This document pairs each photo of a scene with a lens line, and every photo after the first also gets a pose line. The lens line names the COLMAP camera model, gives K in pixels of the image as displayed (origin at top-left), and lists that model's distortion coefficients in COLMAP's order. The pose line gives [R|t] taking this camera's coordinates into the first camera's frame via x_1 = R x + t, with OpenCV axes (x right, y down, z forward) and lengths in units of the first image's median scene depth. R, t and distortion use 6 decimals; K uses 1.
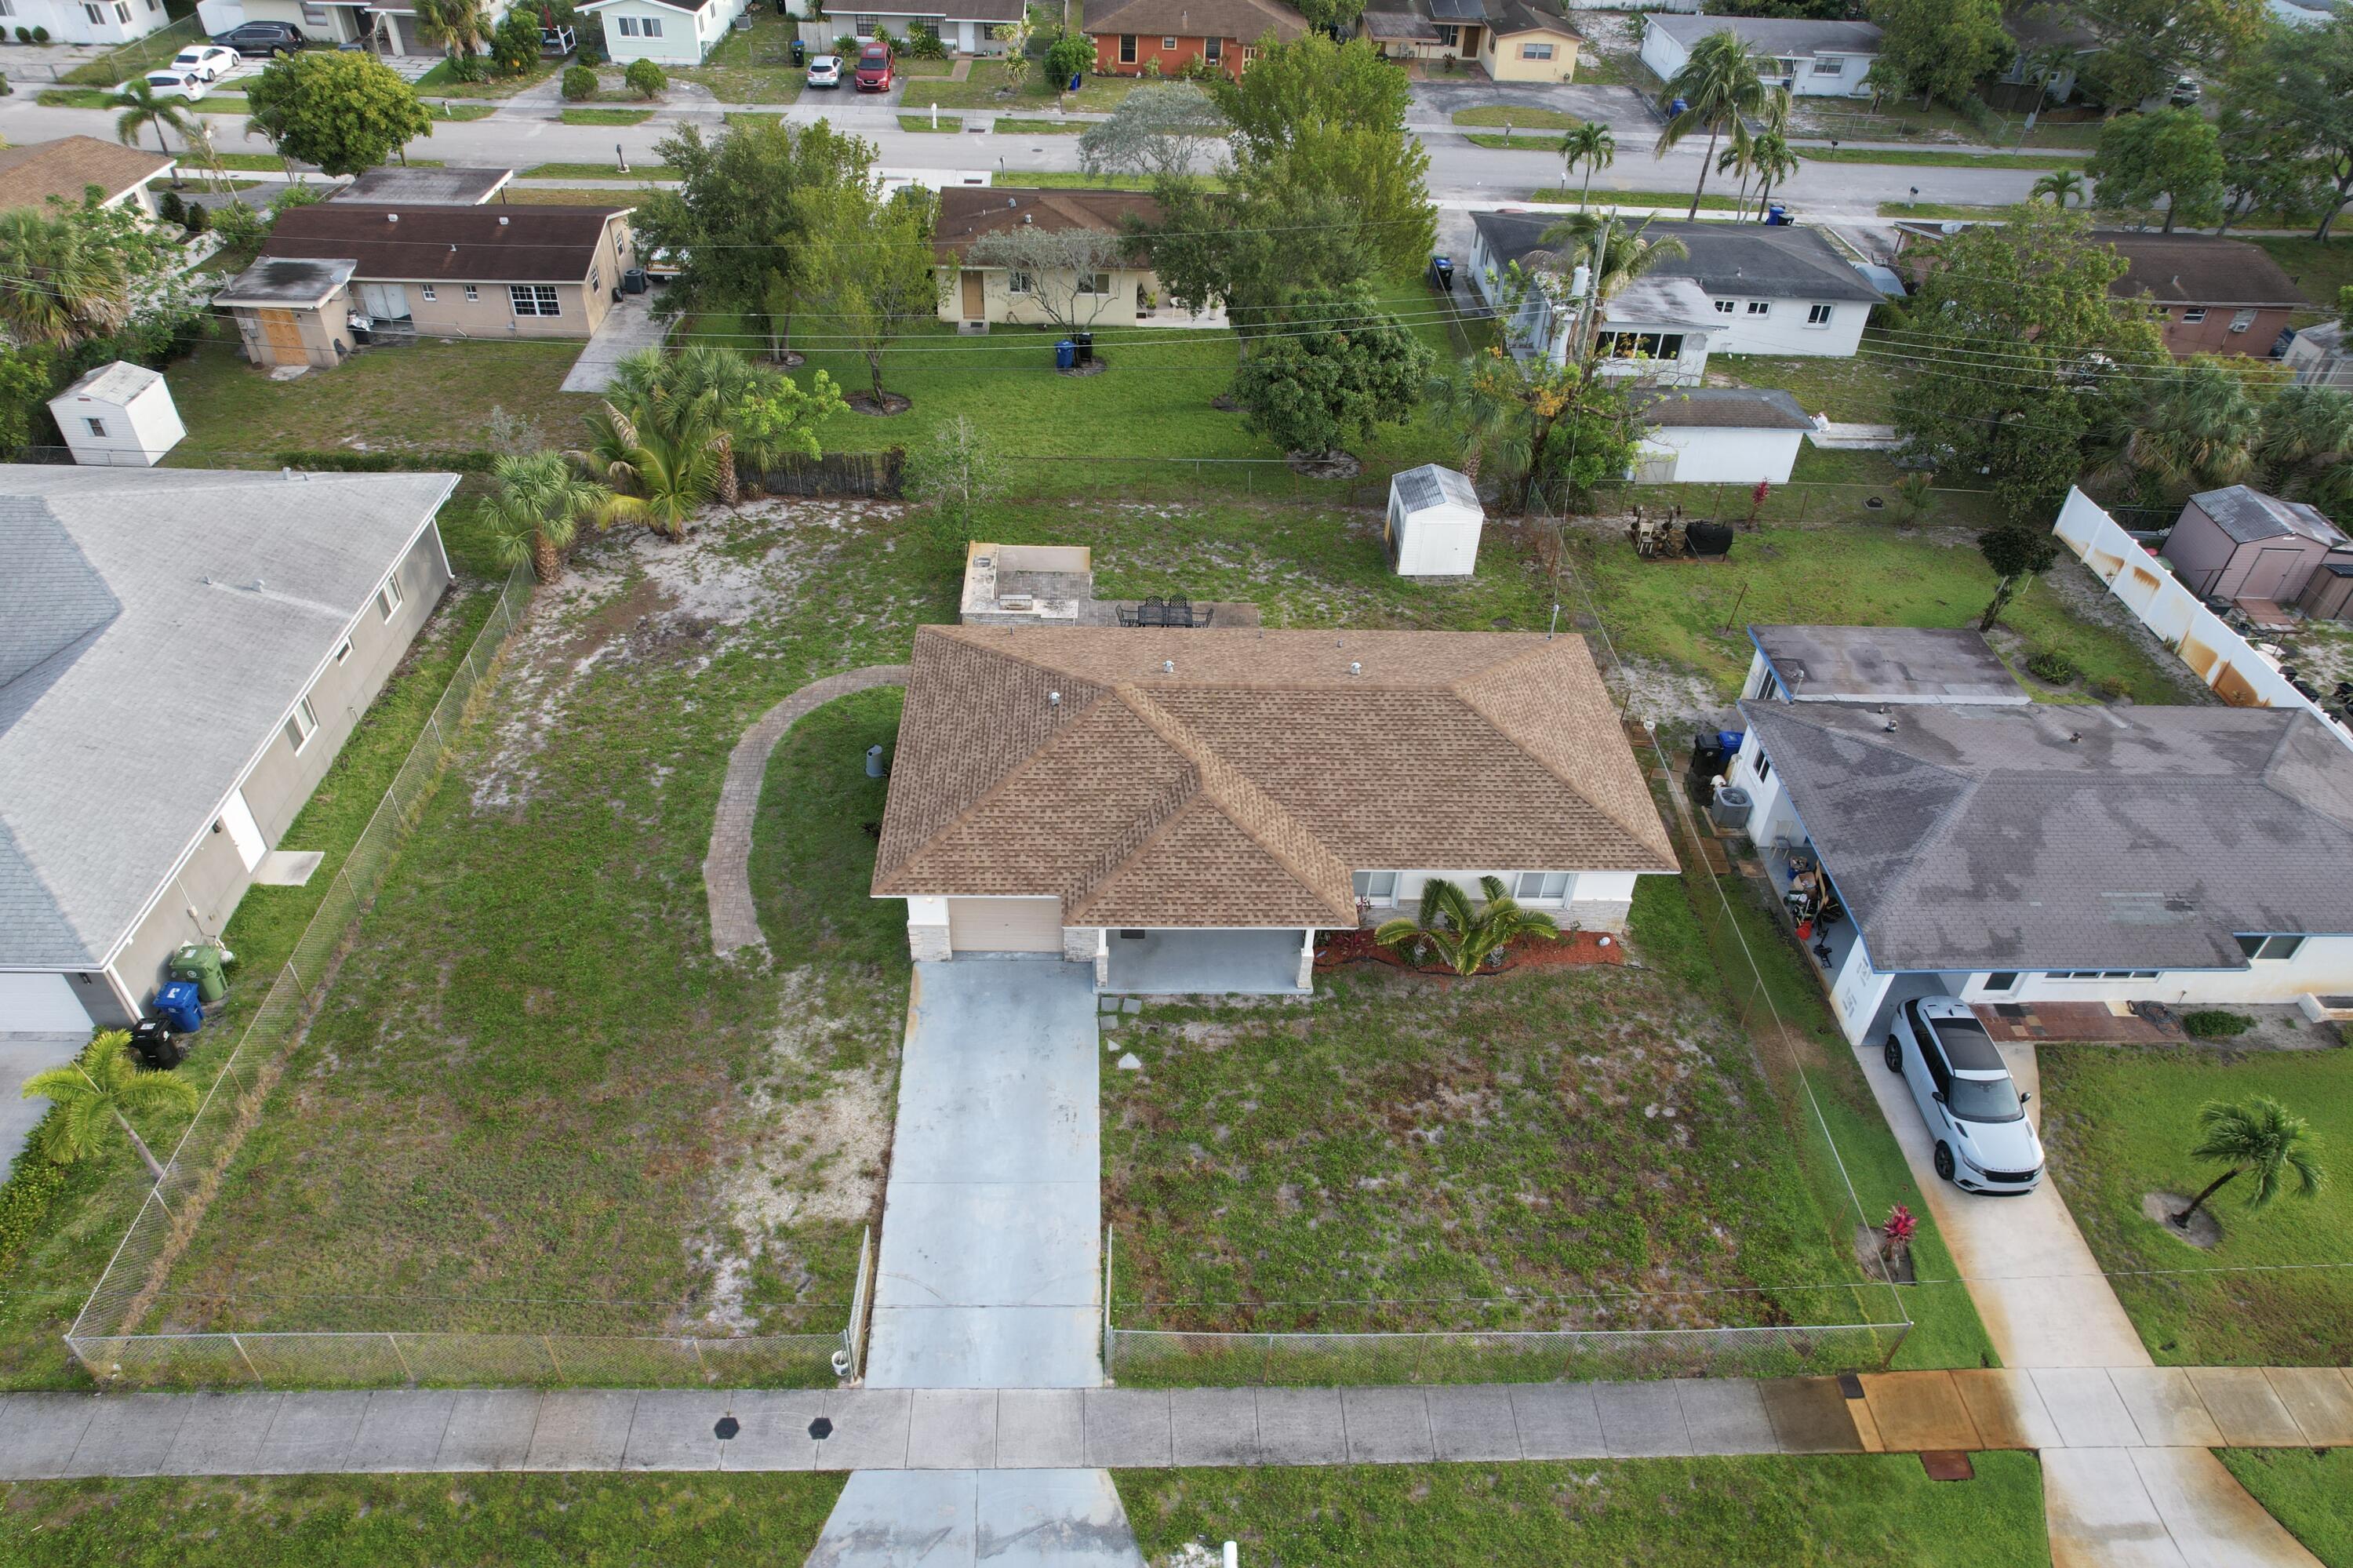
lens RADIAL K [[1524.0, 0, 1176.5], [0, 1524.0, 784.0], [0, 0, 1]] dist [-0.081821, 0.077423]
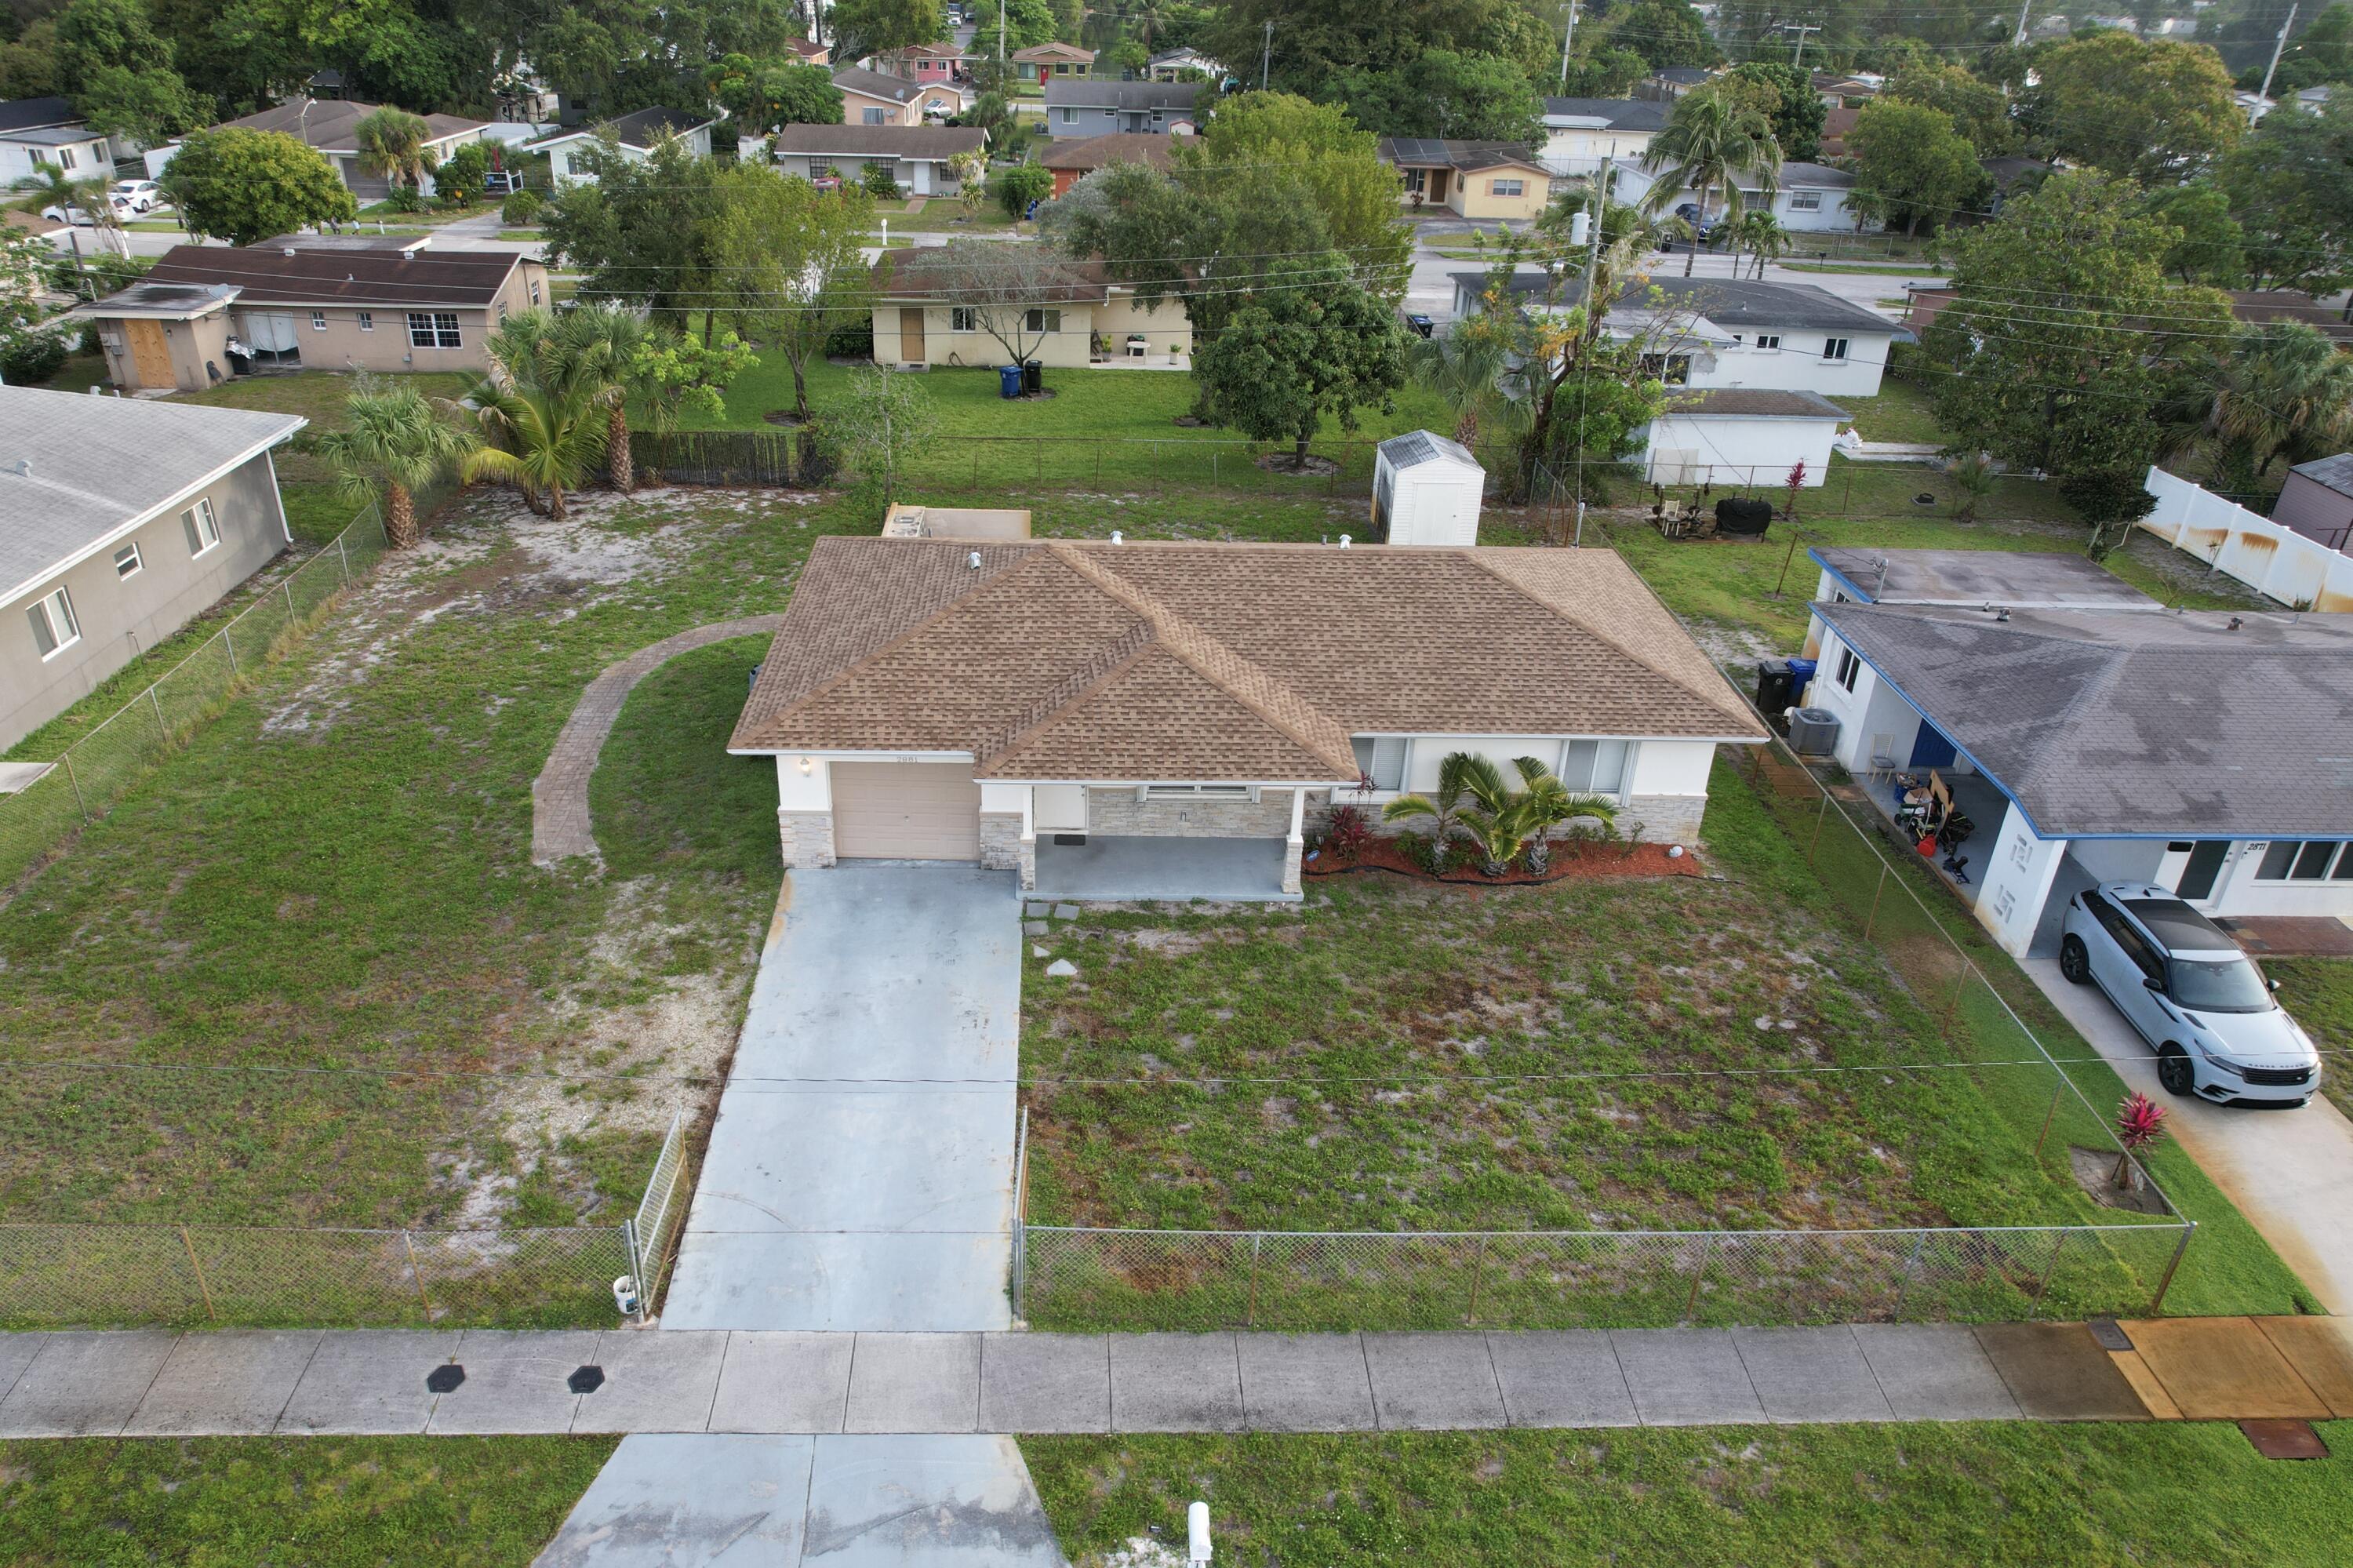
lens RADIAL K [[1583.6, 0, 1141.9], [0, 1583.6, 781.5], [0, 0, 1]] dist [-0.079156, 0.072243]
pose [[0.999962, -0.007841, -0.003897, 0.011325], [0.006949, 0.981429, -0.191700, 0.223856], [0.005328, 0.191665, 0.981446, 0.199306]]
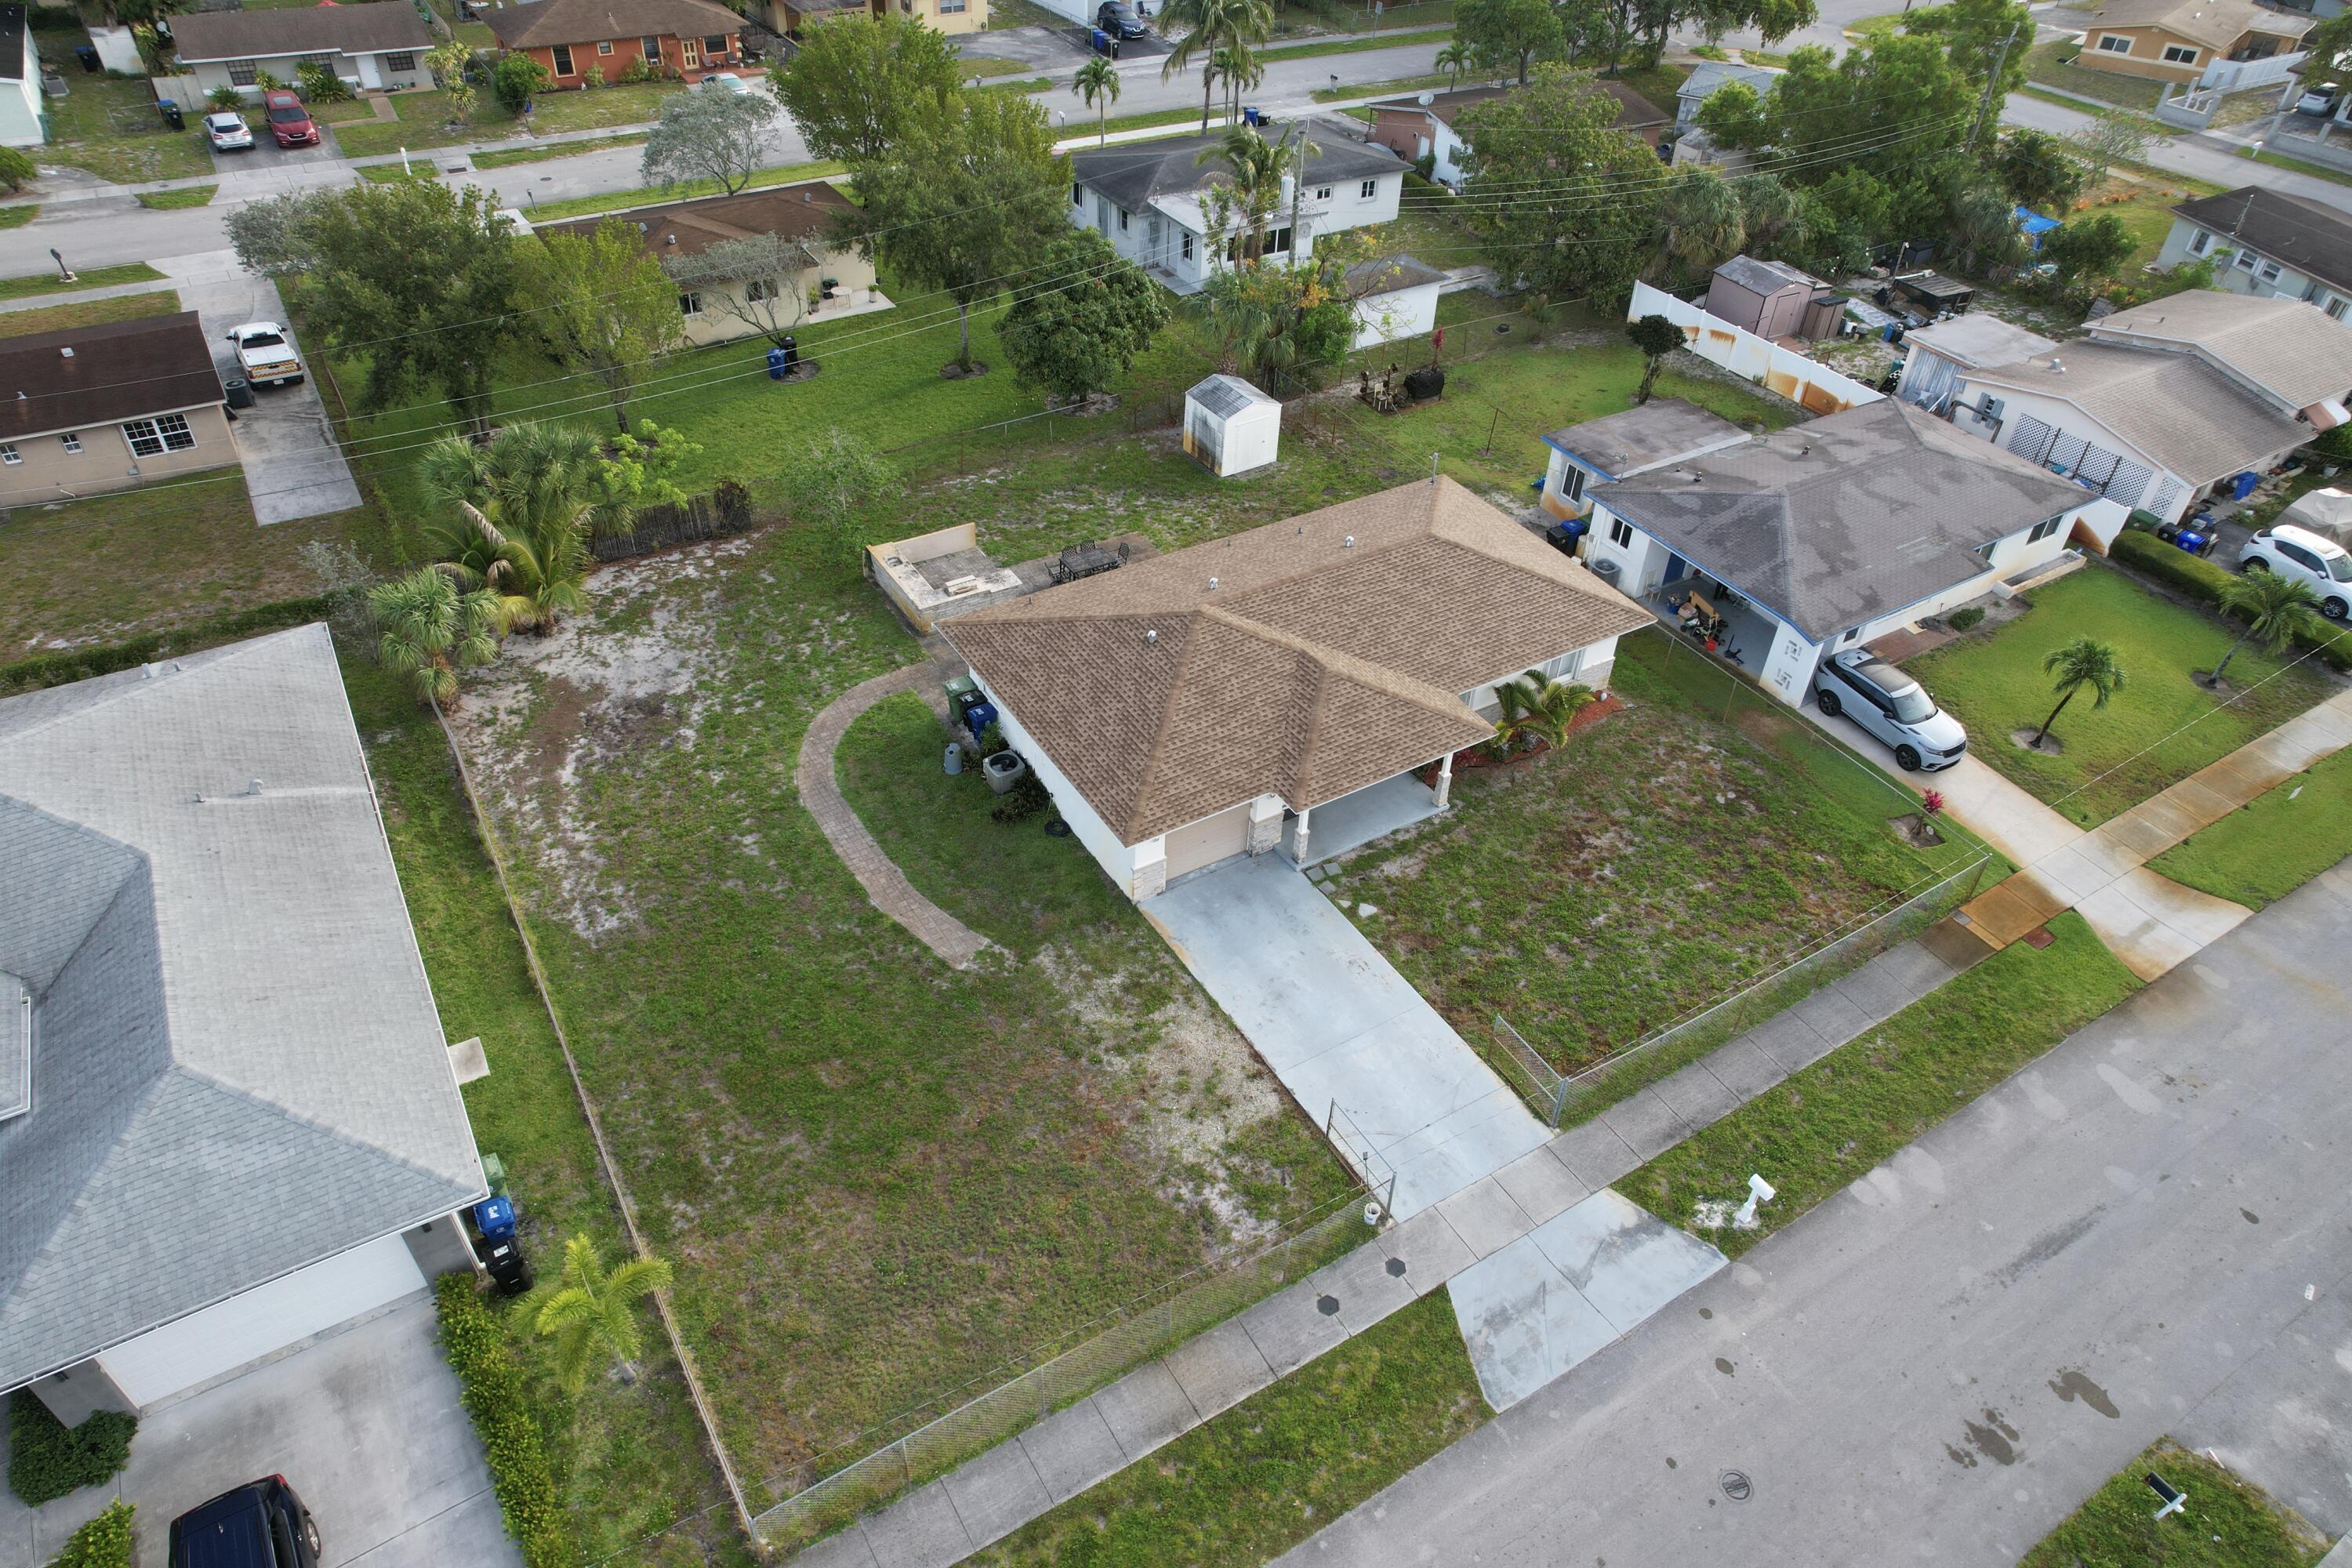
lens RADIAL K [[1497.6, 0, 1176.0], [0, 1497.6, 784.0], [0, 0, 1]] dist [-0.077093, 0.073179]
pose [[0.868650, -0.323690, 0.375064, -0.503667], [0.312421, 0.945442, 0.092373, -0.050241], [-0.384501, 0.036938, 0.922385, 0.016575]]
